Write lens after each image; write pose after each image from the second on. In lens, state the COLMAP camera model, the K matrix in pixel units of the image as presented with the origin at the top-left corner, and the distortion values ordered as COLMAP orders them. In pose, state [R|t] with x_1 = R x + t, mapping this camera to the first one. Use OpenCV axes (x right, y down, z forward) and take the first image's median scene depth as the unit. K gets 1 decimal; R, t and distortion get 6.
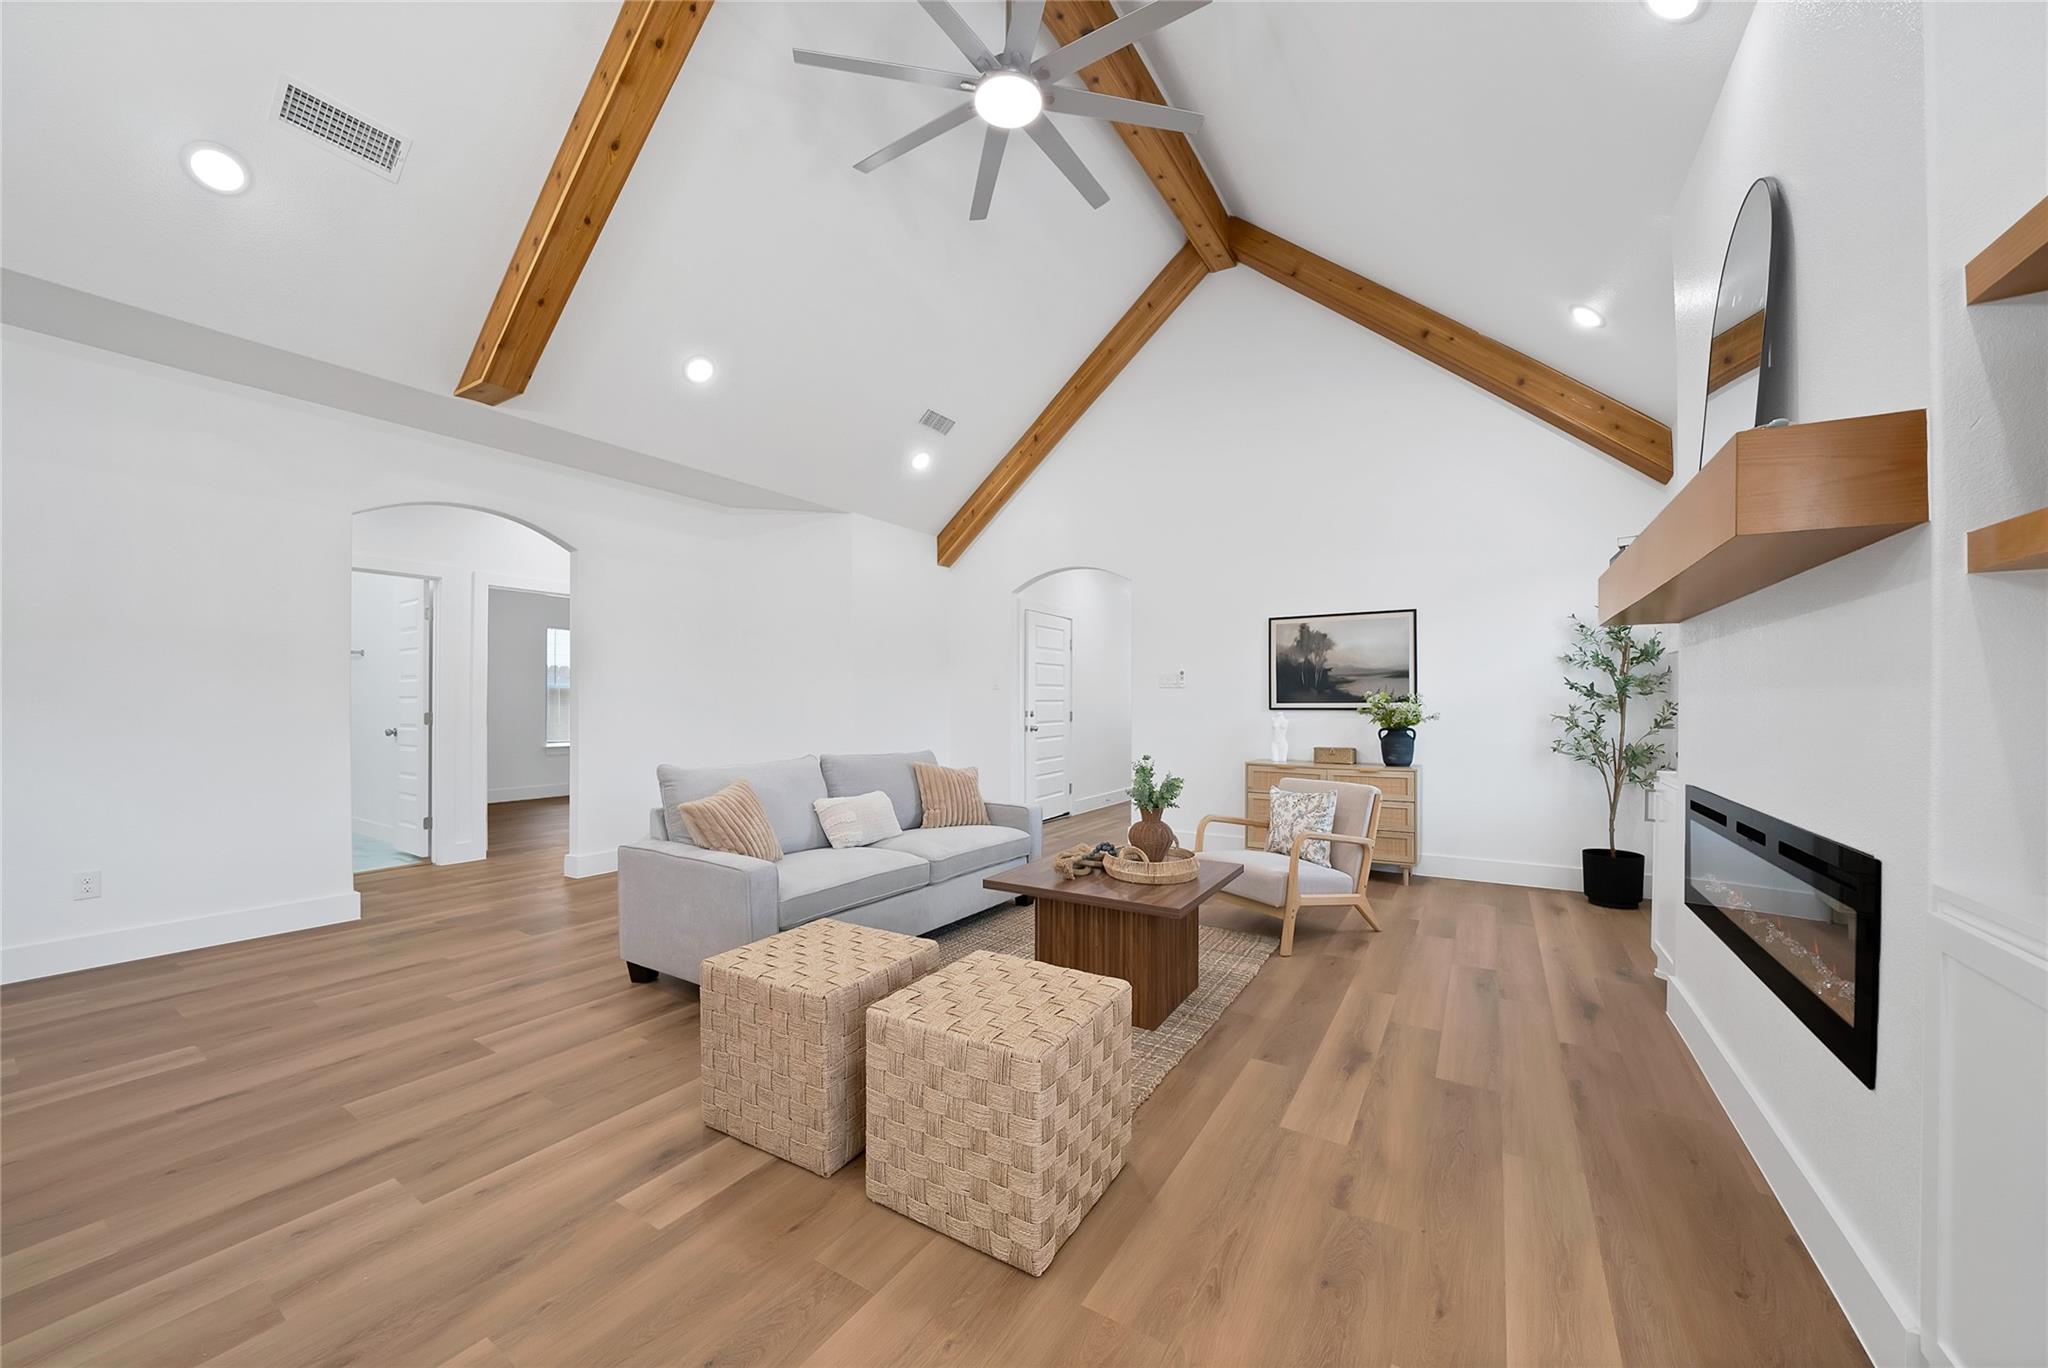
lens RADIAL K [[734.0, 0, 1044.4], [0, 734.0, 701.3], [0, 0, 1]] dist [-0.018762, 0.000087]
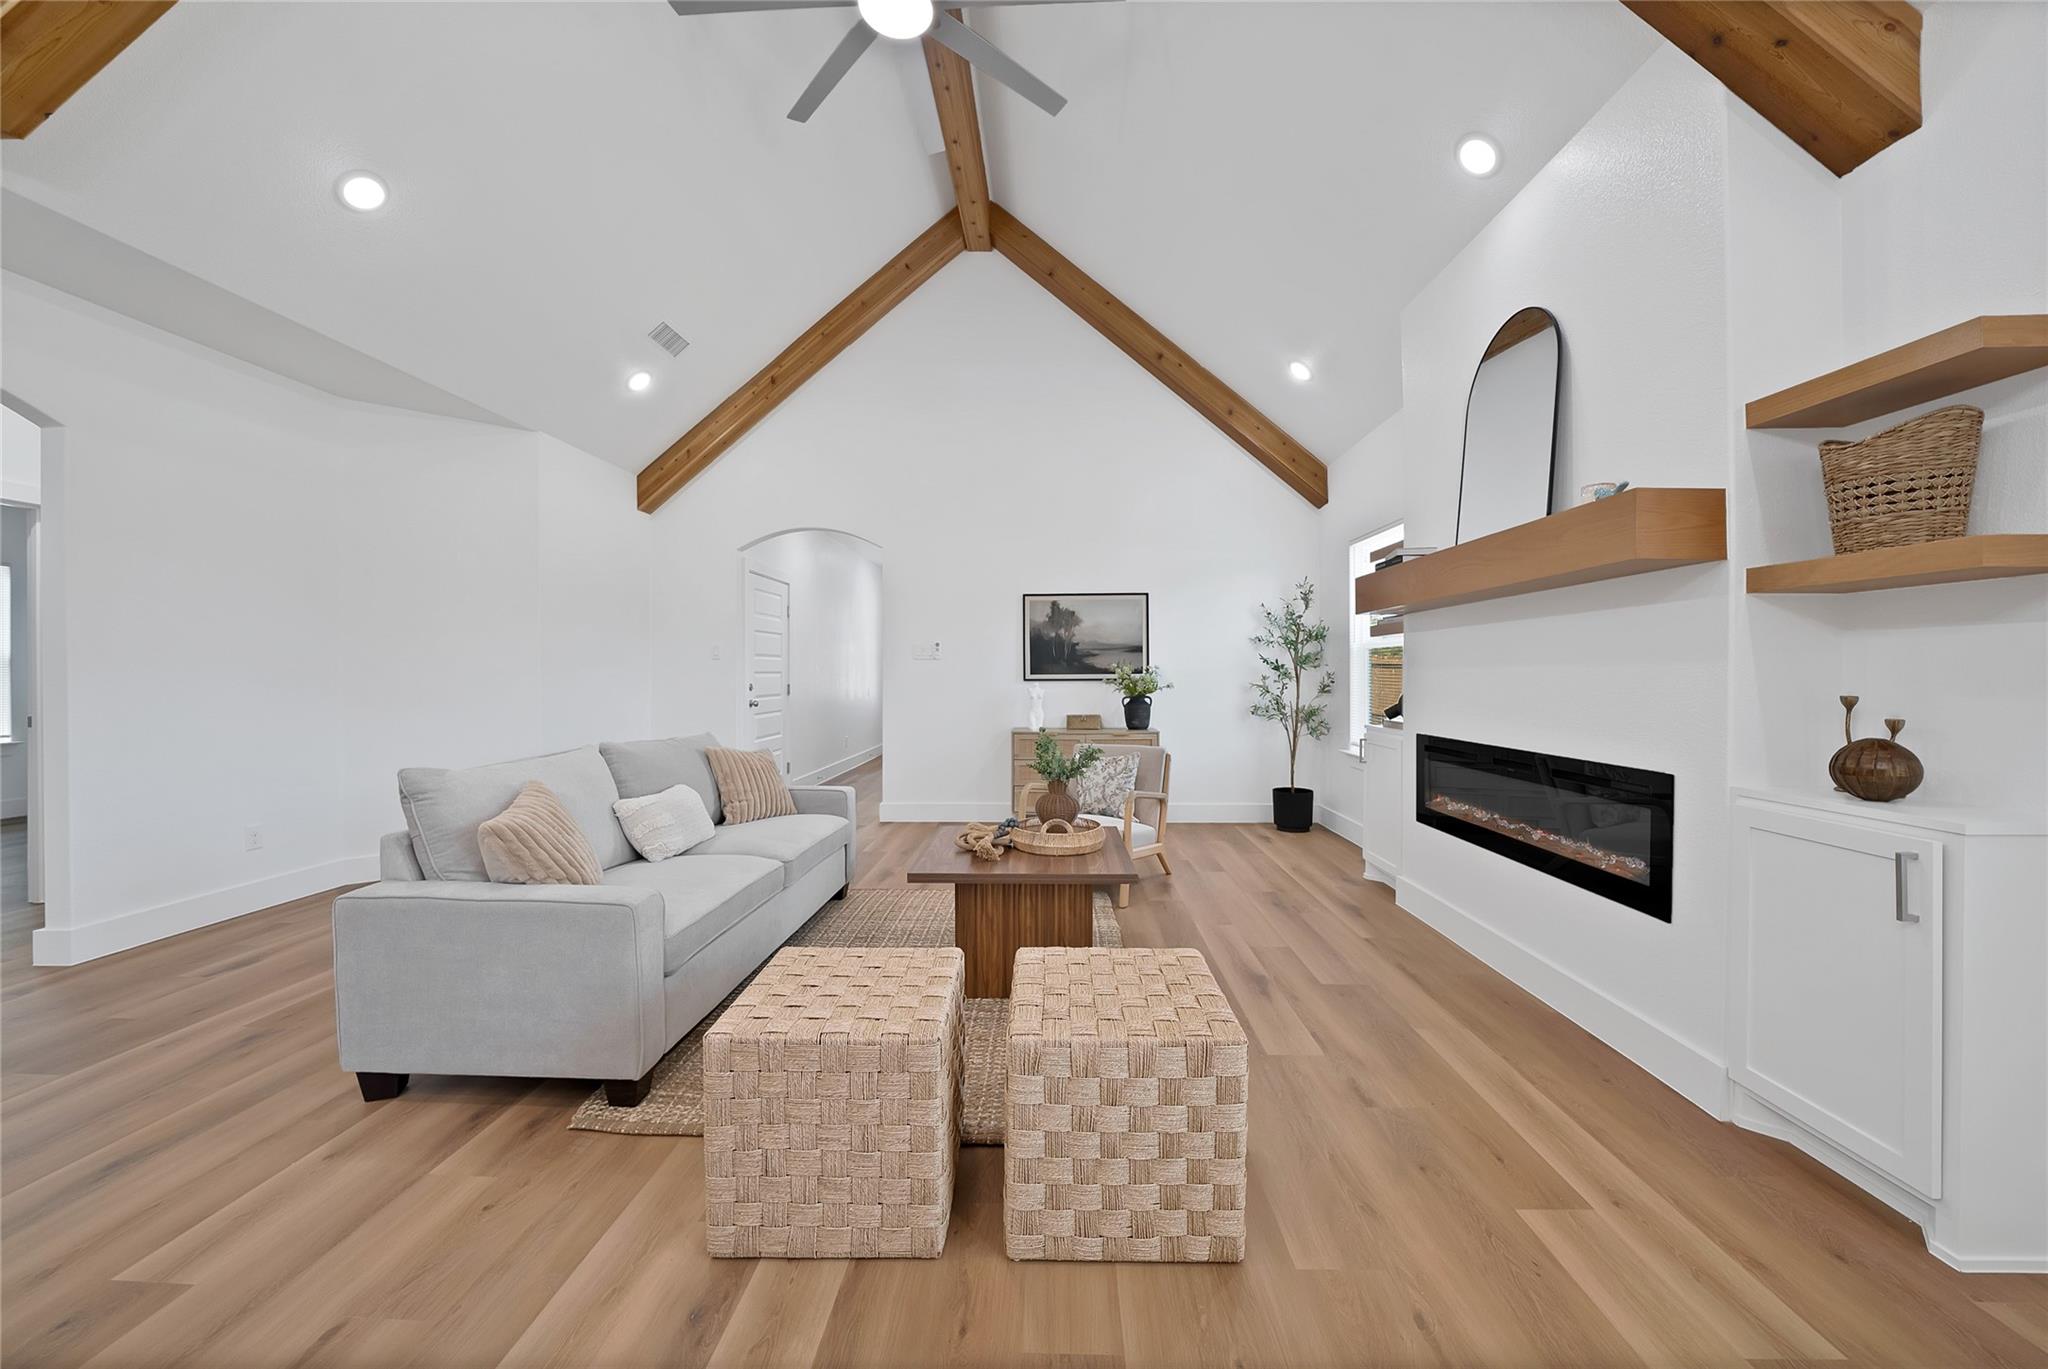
lens RADIAL K [[725.3, 0, 1031.7], [0, 725.3, 676.9], [0, 0, 1]] dist [-0.019750, 0.000055]
pose [[0.870454, -0.004164, 0.492232, -0.253190], [0.001544, 0.999982, 0.005729, -0.000175], [-0.492247, -0.004227, 0.870445, 0.106186]]
